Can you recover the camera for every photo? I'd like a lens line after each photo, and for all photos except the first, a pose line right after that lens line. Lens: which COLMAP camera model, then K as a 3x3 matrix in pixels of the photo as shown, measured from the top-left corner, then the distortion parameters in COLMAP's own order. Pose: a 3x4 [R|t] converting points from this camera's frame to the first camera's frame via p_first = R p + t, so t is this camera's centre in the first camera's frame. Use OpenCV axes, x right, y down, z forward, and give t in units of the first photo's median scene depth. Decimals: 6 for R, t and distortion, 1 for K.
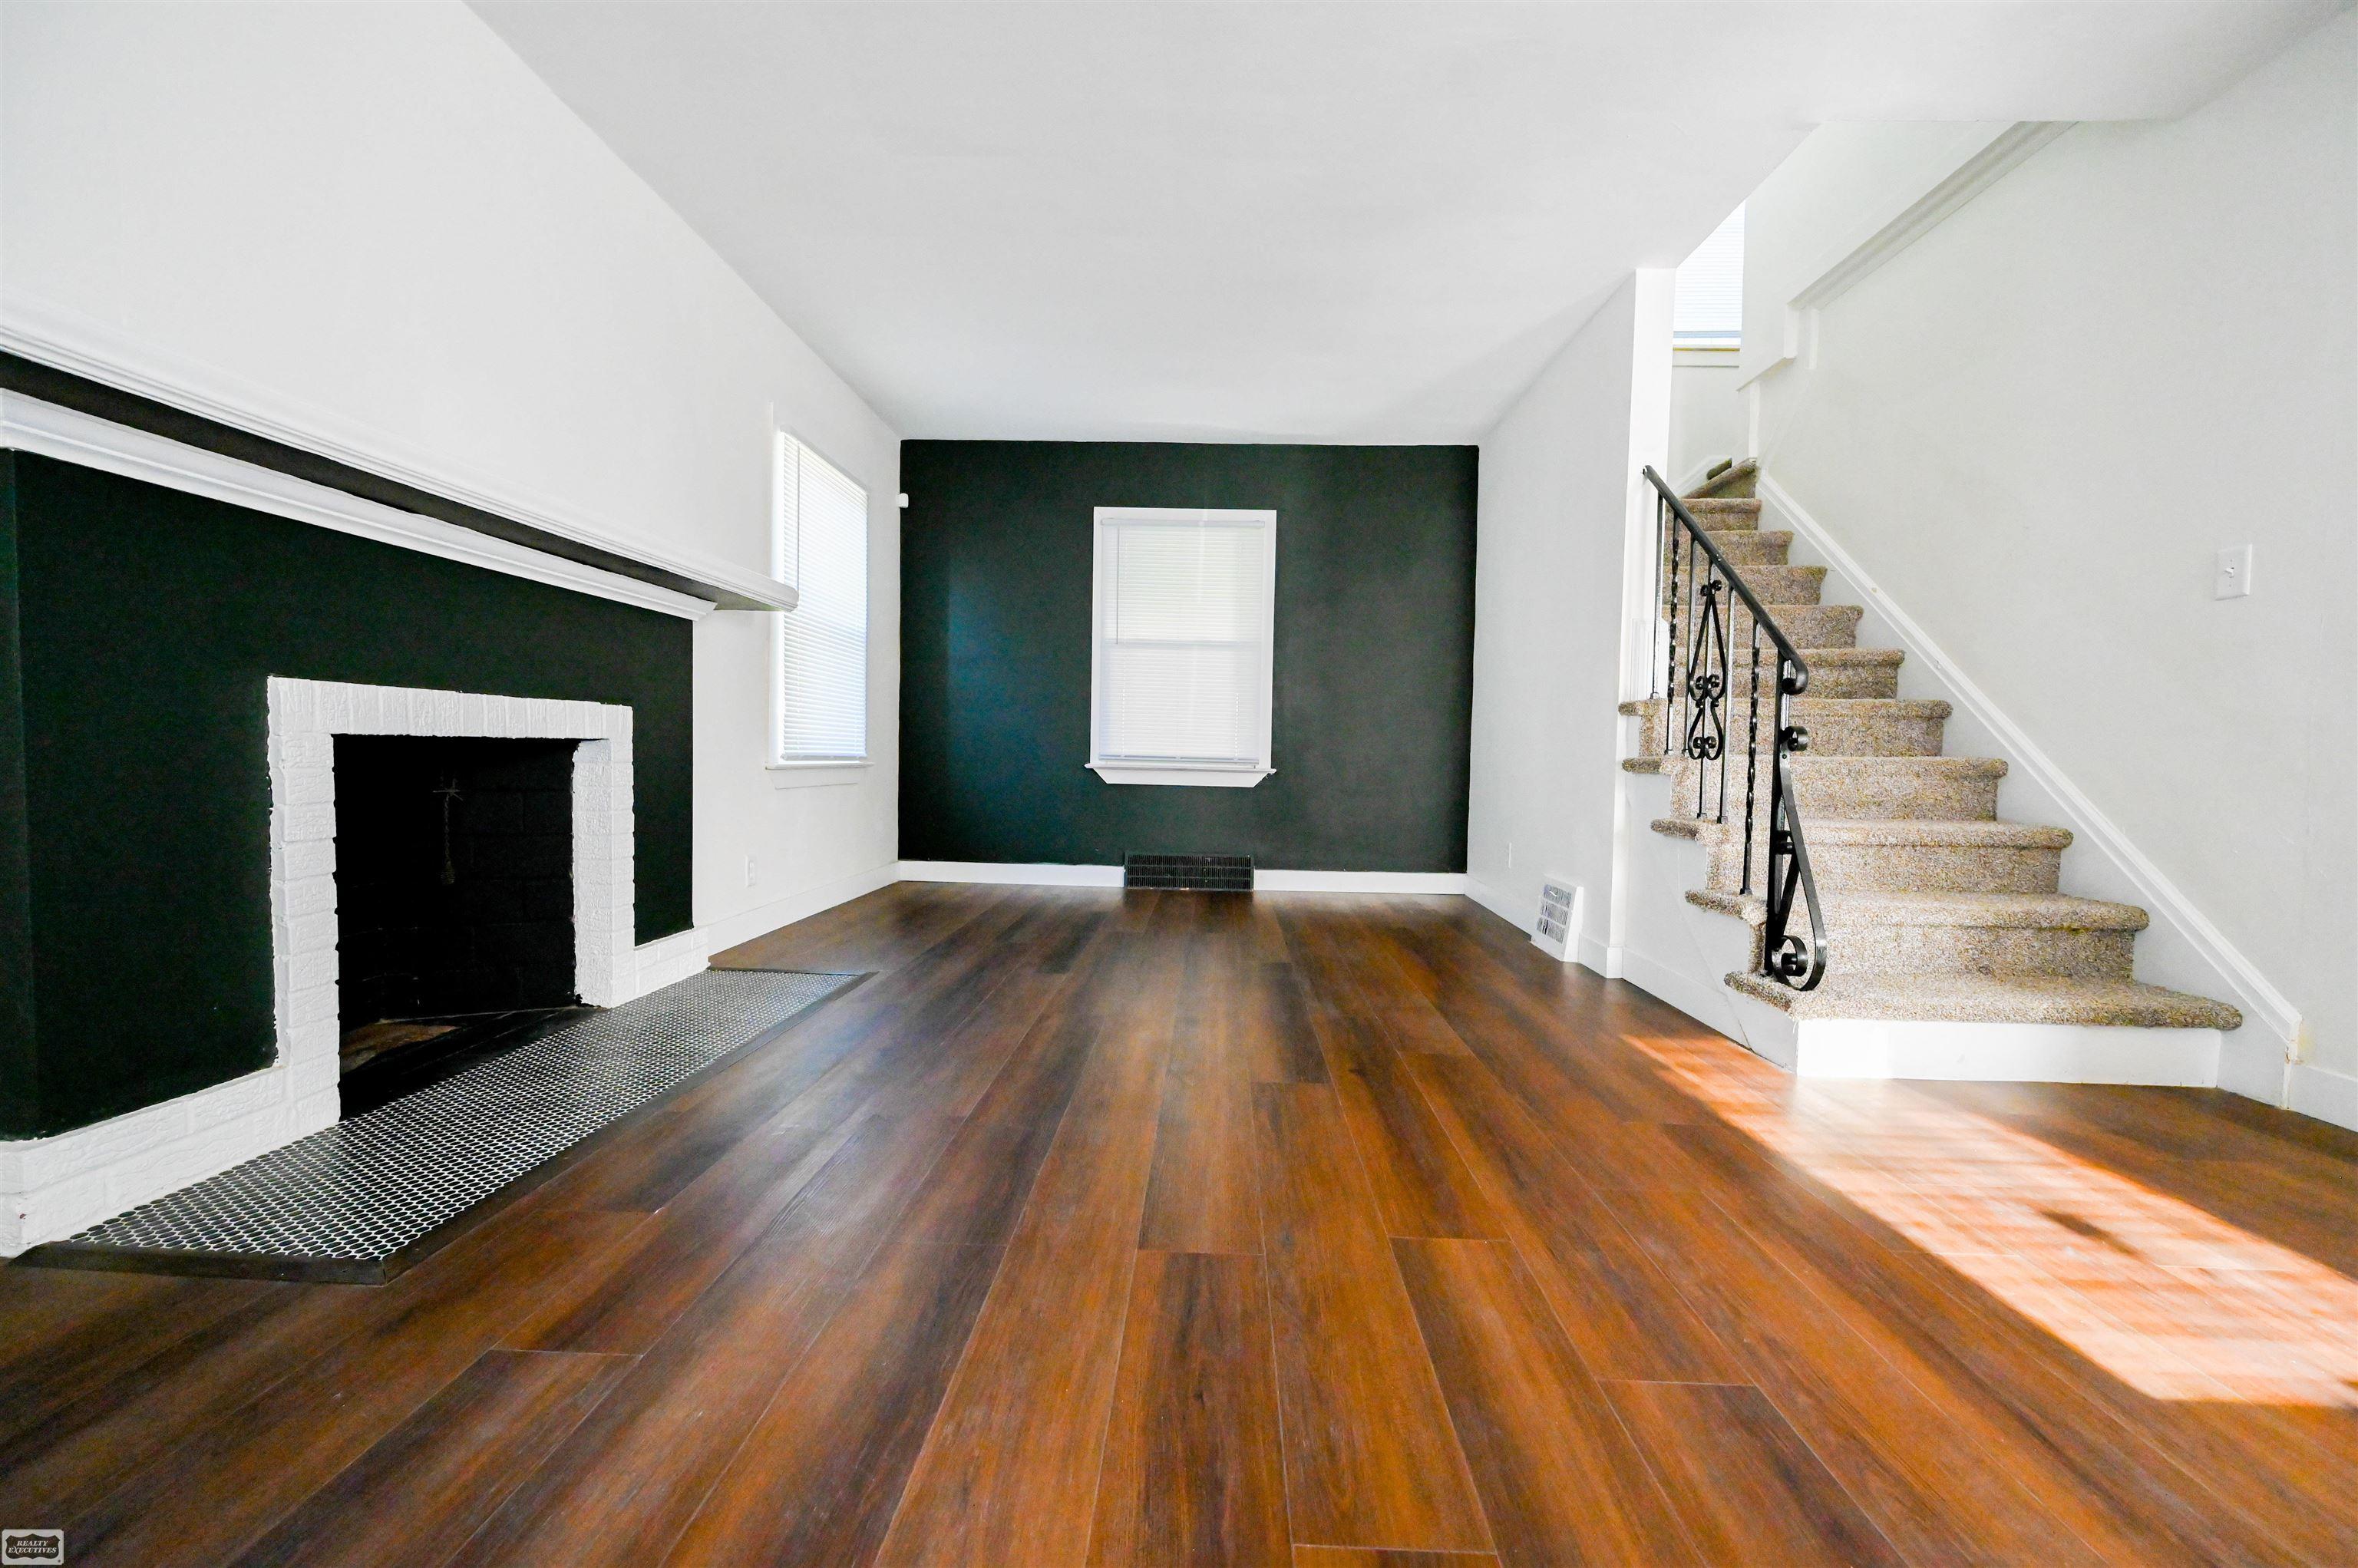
lens RADIAL K [[920.8, 0, 1181.9], [0, 920.8, 788.9], [0, 0, 1]] dist [-0.004120, -0.000123]
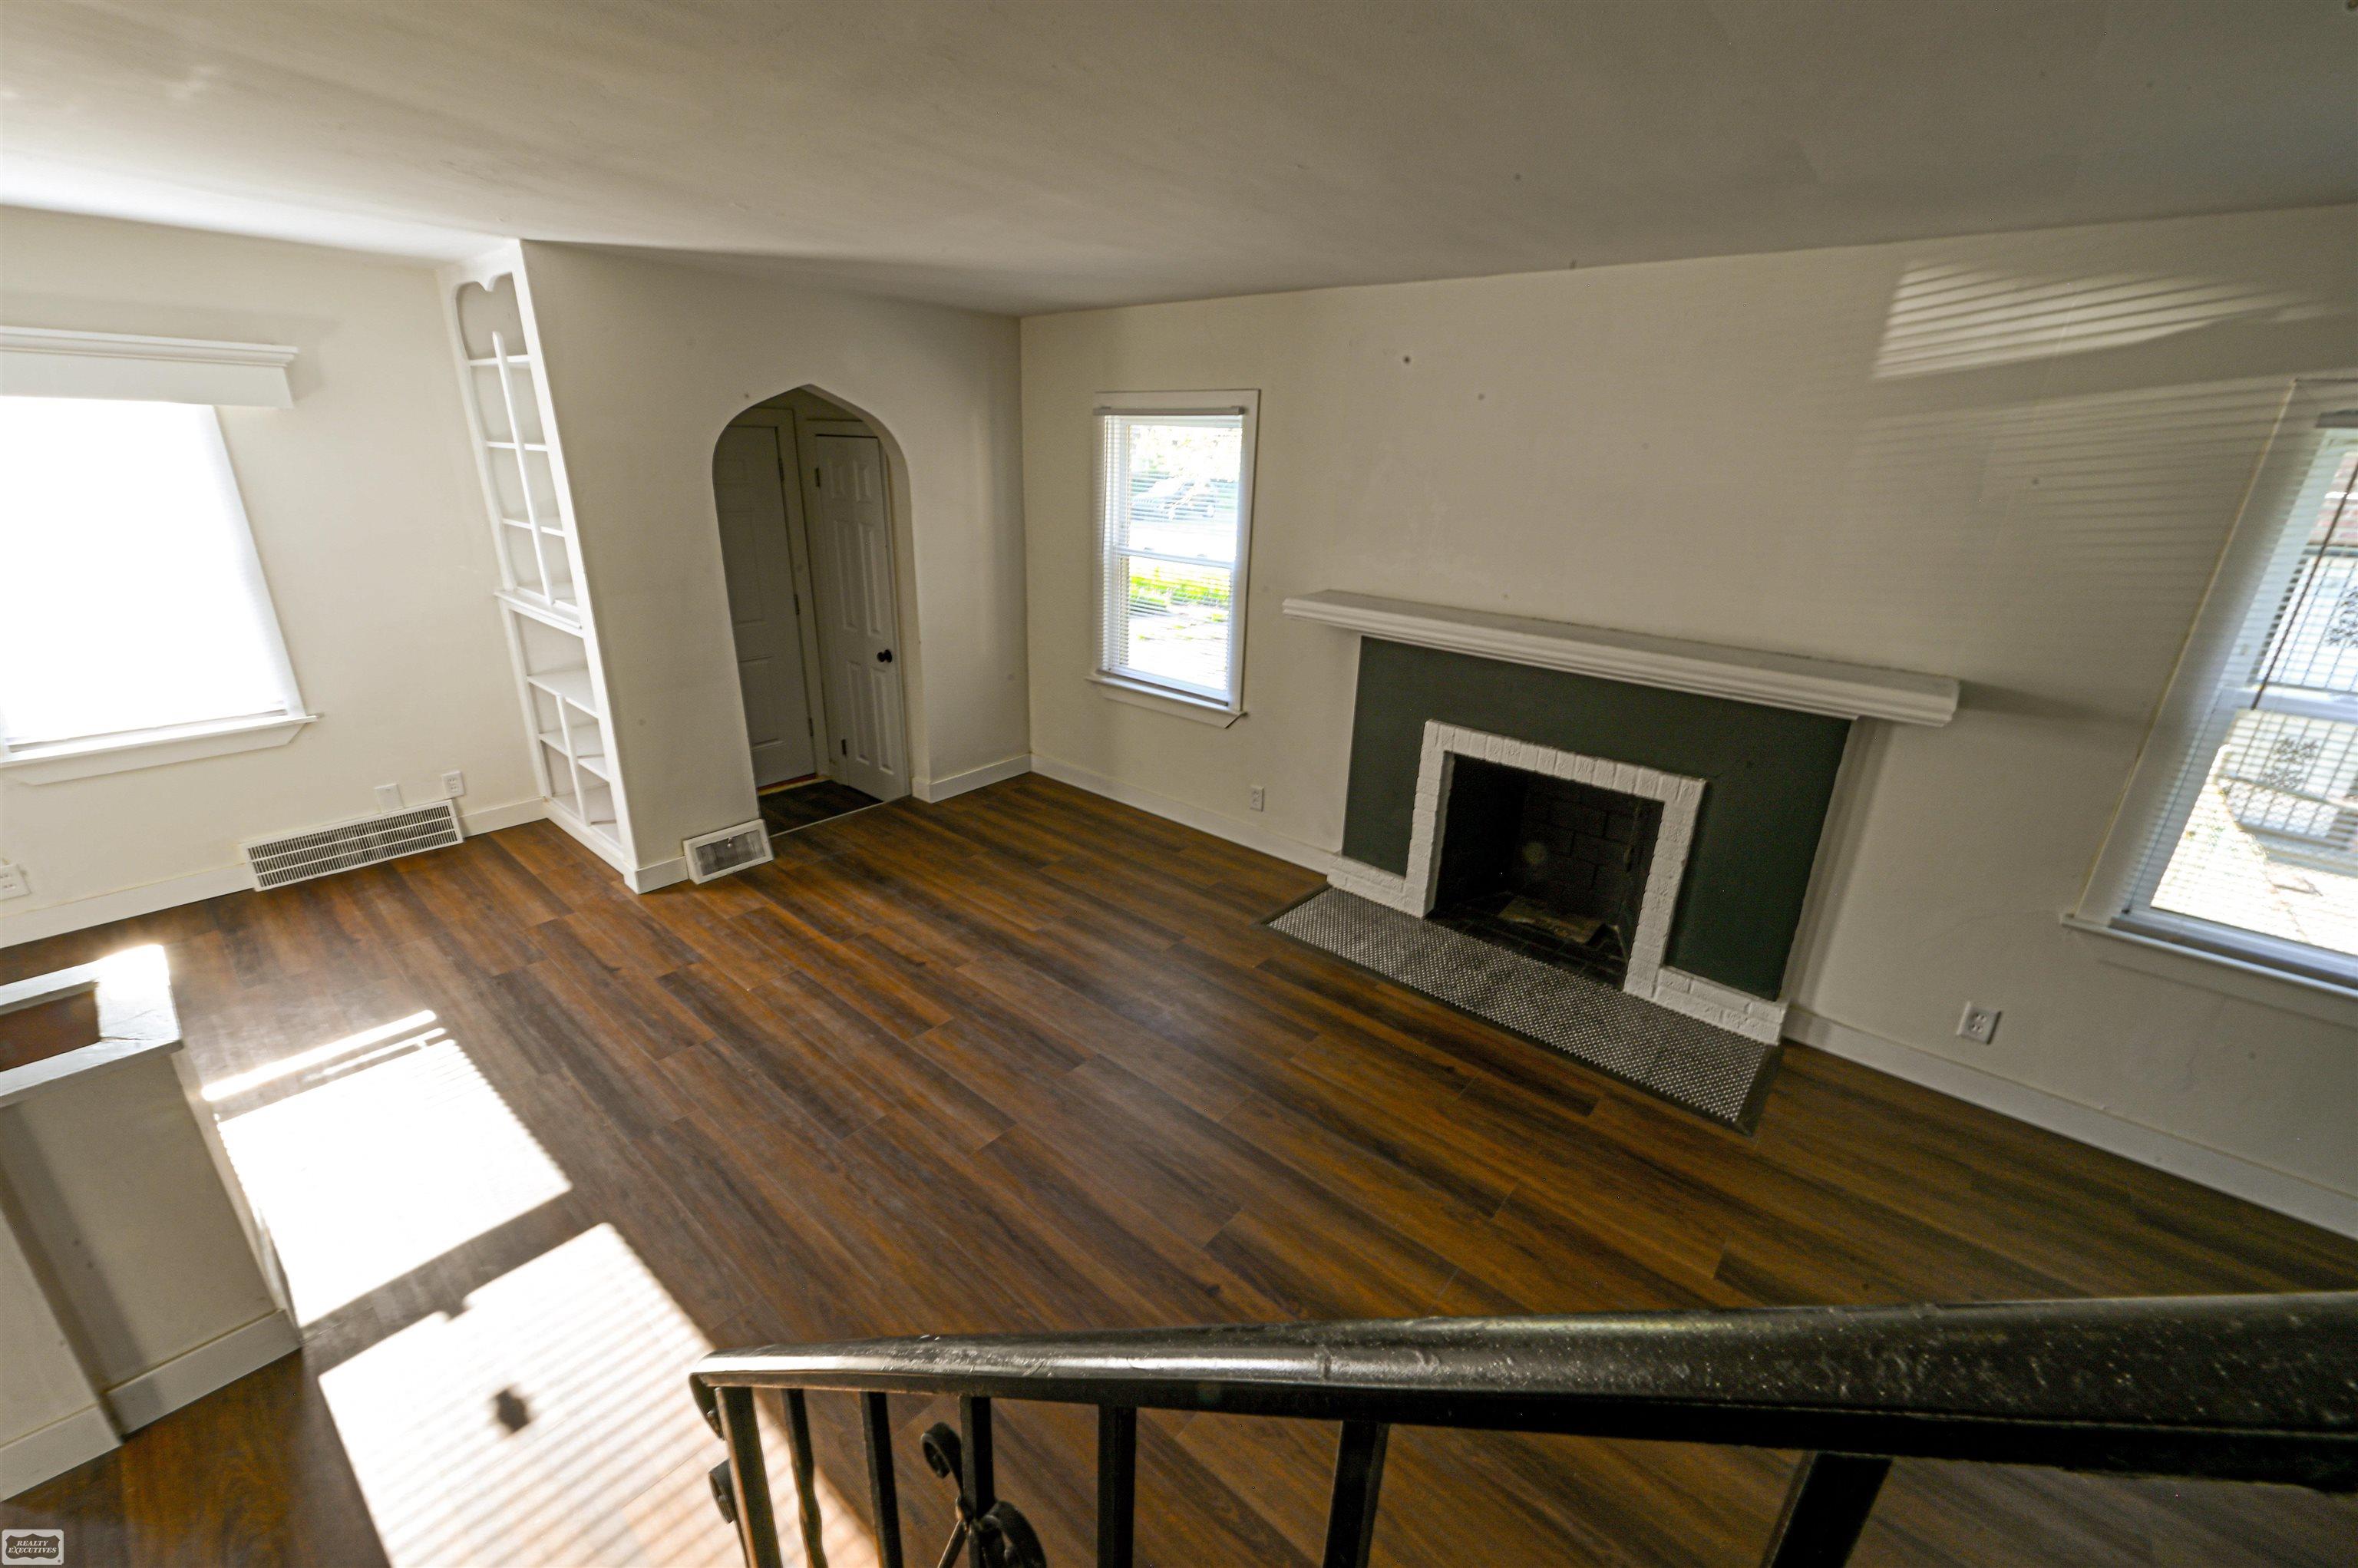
lens RADIAL K [[920.8, 0, 1181.9], [0, 920.8, 788.9], [0, 0, 1]] dist [-0.004120, -0.000123]
pose [[-0.613210, 0.230893, -0.755421, 0.775071], [-0.074920, 0.935015, 0.346602, -0.491115], [0.786359, 0.269136, -0.556063, 1.288216]]
